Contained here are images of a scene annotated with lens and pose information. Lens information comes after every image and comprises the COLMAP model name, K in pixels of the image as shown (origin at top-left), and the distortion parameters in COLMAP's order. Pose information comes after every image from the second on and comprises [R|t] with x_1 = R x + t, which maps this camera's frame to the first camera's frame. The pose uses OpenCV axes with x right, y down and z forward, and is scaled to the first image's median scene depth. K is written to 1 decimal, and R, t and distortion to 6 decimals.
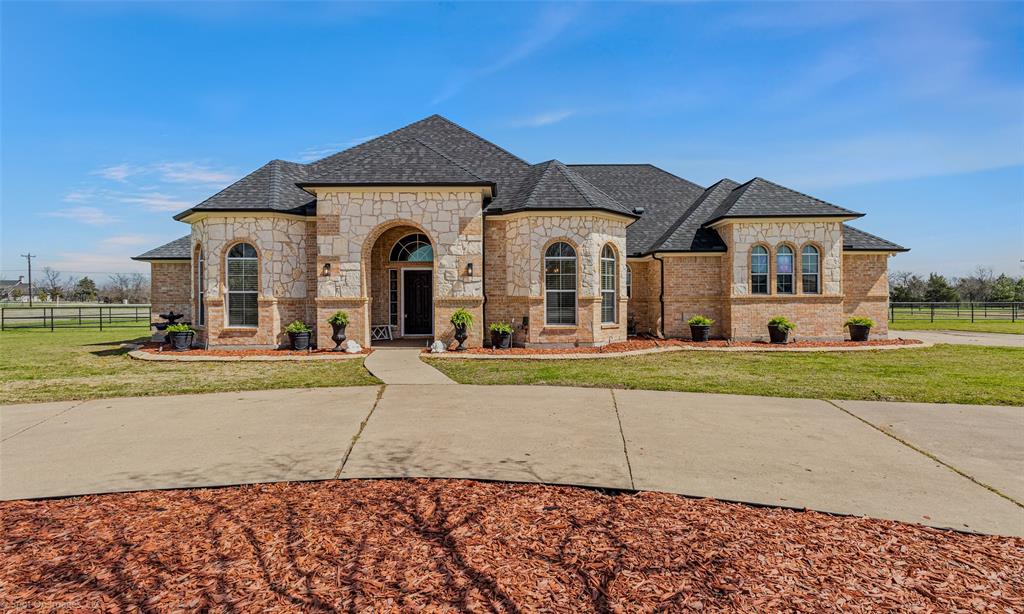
lens RADIAL K [[506.2, 0, 512.0], [0, 506.2, 307.0], [0, 0, 1]] dist [0.000304, 0.000087]
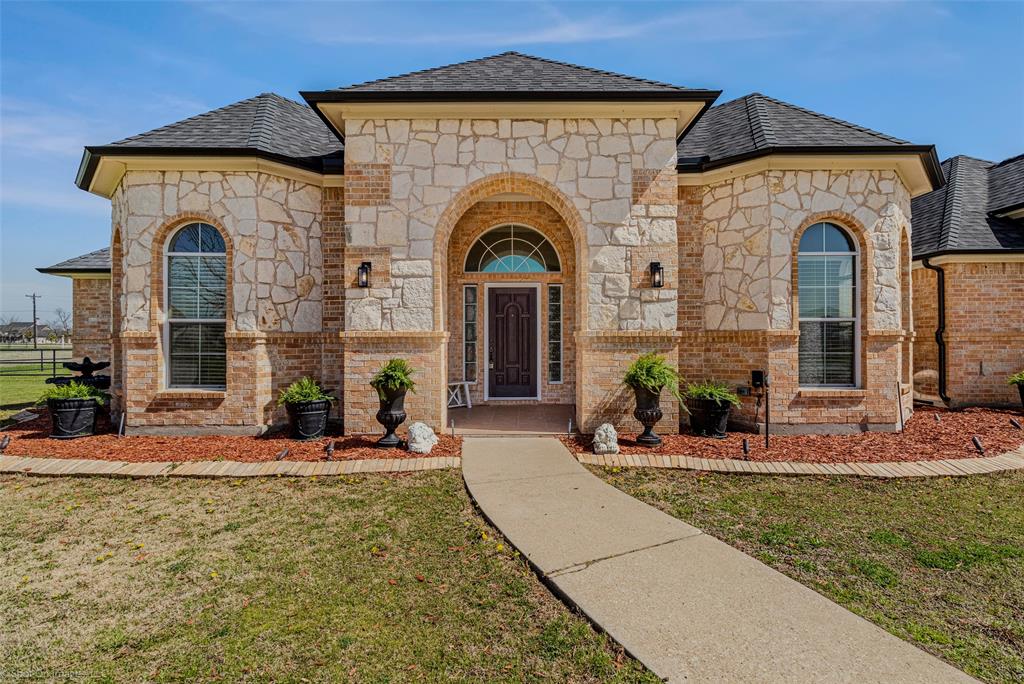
lens RADIAL K [[484.4, 0, 512.0], [0, 484.4, 342.0], [0, 0, 1]] dist [0.003448, 0.000380]
pose [[0.999984, 0.002224, -0.005154, -0.214833], [-0.002304, 0.999876, -0.015594, -0.001067], [0.005119, 0.015605, 0.999865, 0.518042]]
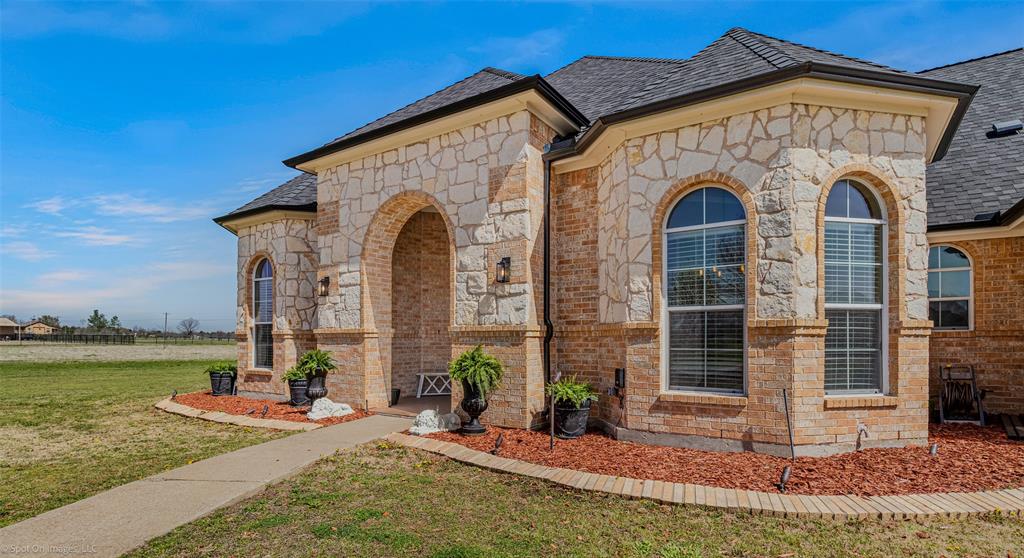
lens RADIAL K [[499.3, 0, 512.3], [0, 499.3, 340.6], [0, 0, 1]] dist [-0.000485, -0.000100]
pose [[0.833306, 0.004044, -0.552798, 0.190334], [-0.010276, 0.999914, -0.008175, -0.000583], [0.552717, 0.012493, 0.833275, 0.582560]]
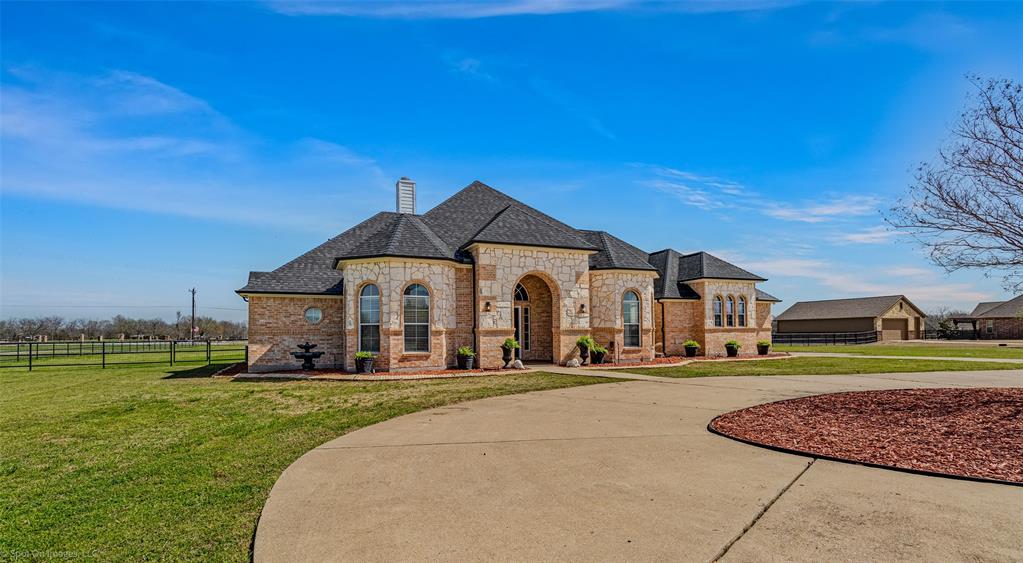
lens RADIAL K [[480.3, 0, 511.8], [0, 480.3, 333.0], [0, 0, 1]] dist [0.000064, -0.000011]
pose [[0.921264, -0.003772, 0.388919, -0.770742], [0.012144, 0.999744, -0.019071, 0.017502], [-0.388748, 0.022292, 0.921075, -0.153307]]
